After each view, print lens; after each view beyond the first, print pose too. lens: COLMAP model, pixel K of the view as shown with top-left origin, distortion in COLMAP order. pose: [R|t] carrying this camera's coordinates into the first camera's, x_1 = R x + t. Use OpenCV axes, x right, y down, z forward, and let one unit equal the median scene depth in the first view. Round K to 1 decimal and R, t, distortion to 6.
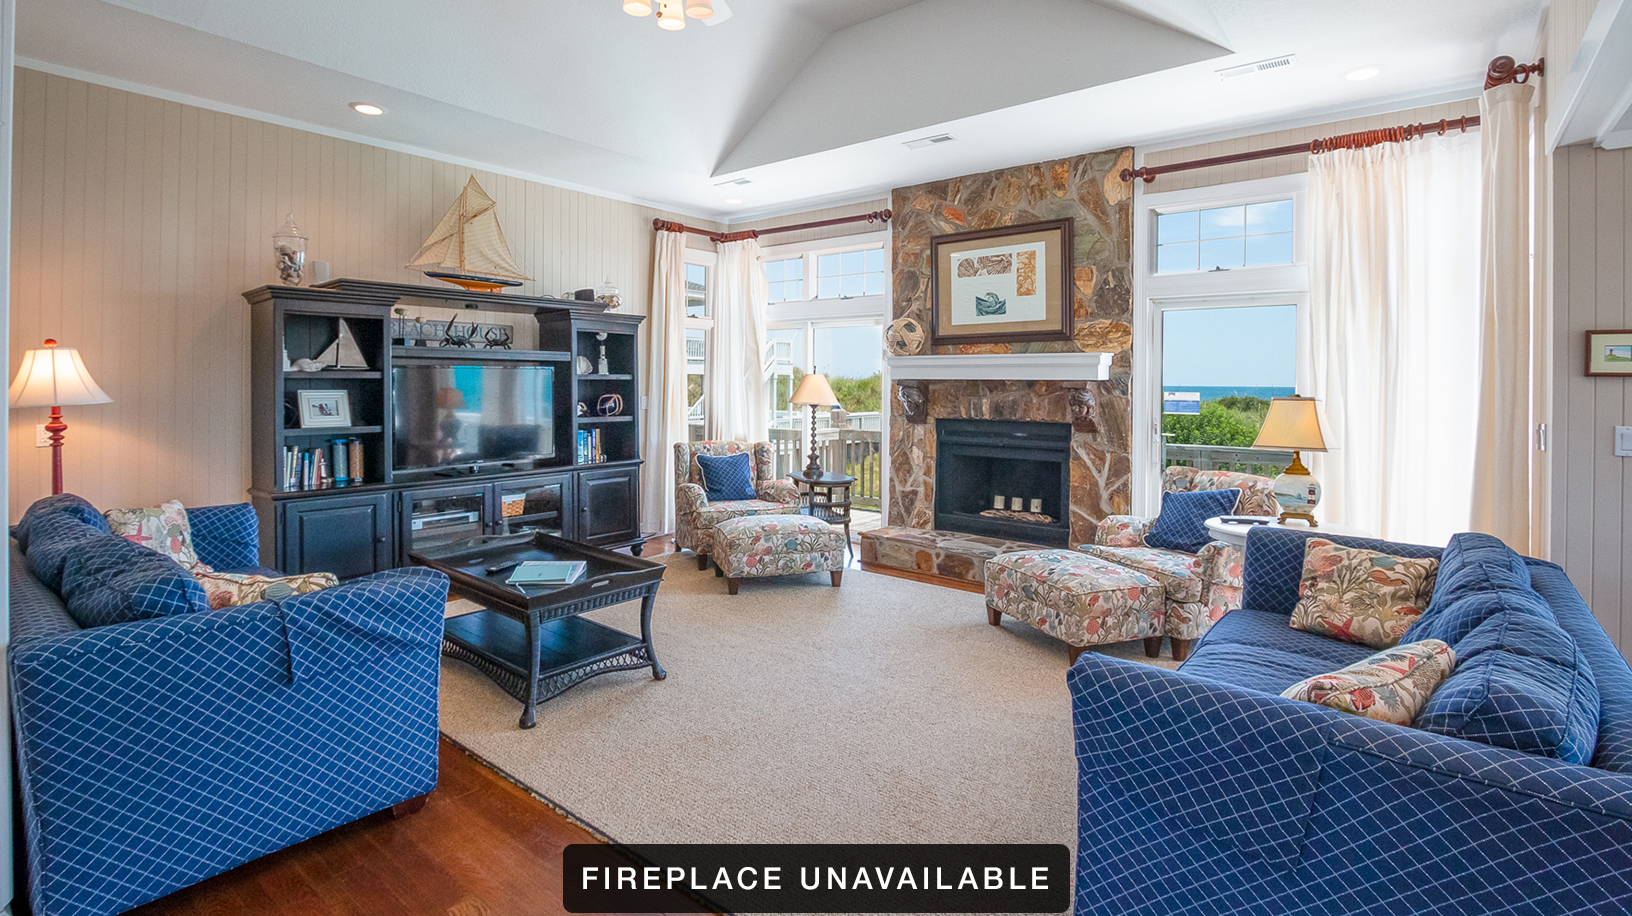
lens RADIAL K [[773.9, 0, 848.8], [0, 773.9, 369.9], [0, 0, 1]] dist [-0.017543, -0.000166]
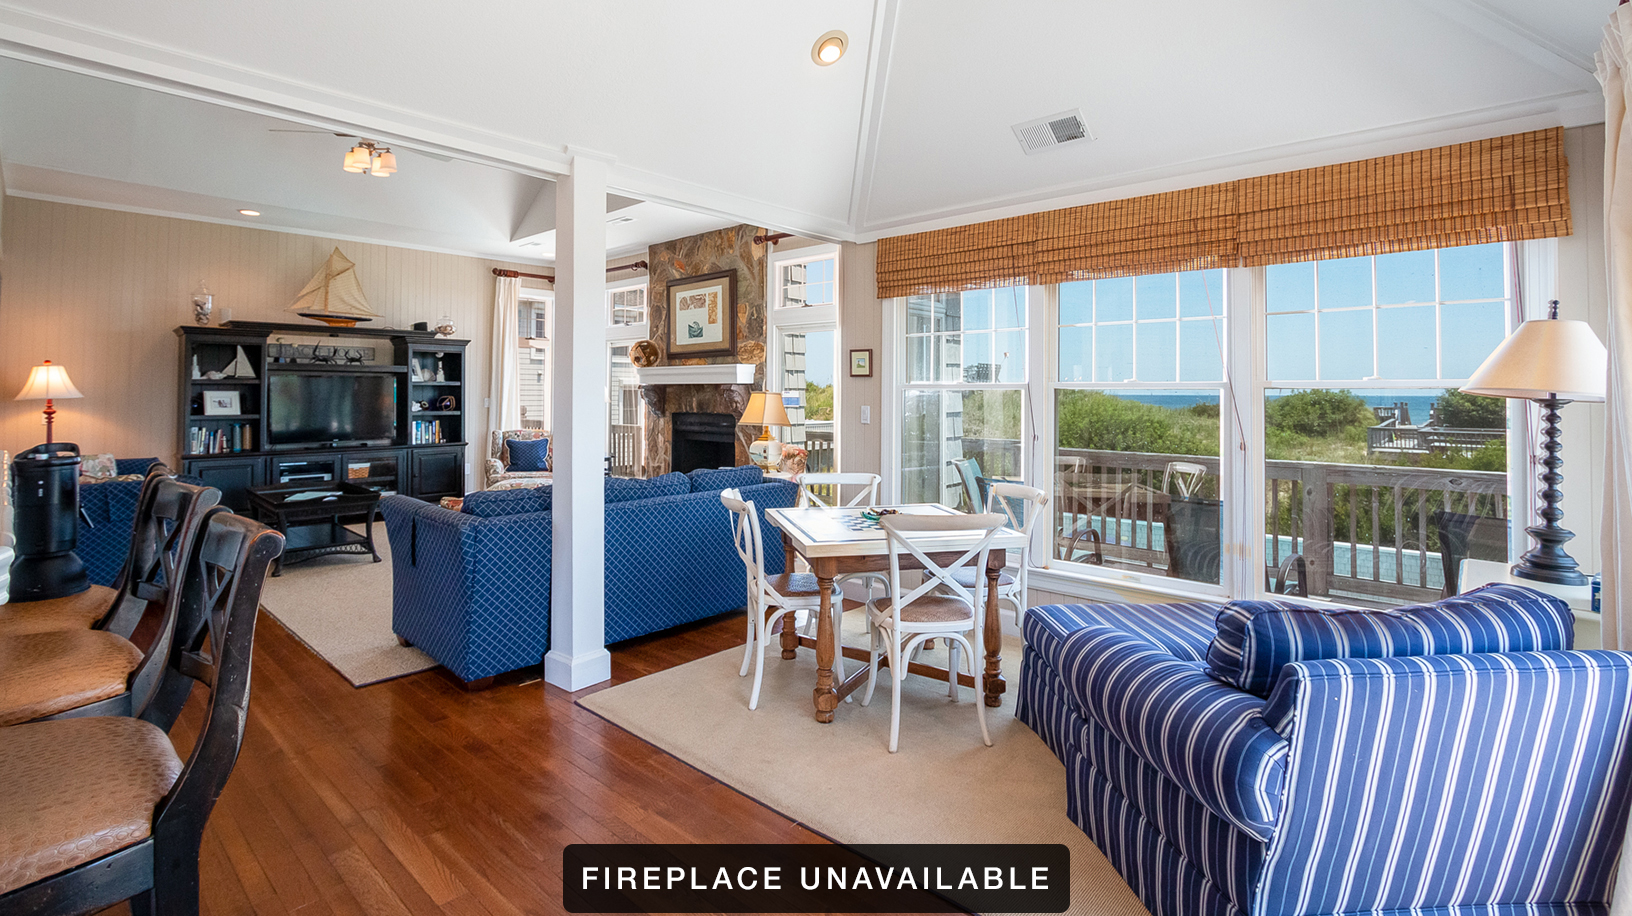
lens RADIAL K [[756.8, 0, 816.5], [0, 756.8, 366.1], [0, 0, 1]] dist [-0.011440, -0.000177]
pose [[0.996739, -0.005932, -0.080470, 0.536002], [0.004284, 0.999778, -0.020638, 0.009872], [0.080574, 0.020226, 0.996543, -0.356109]]
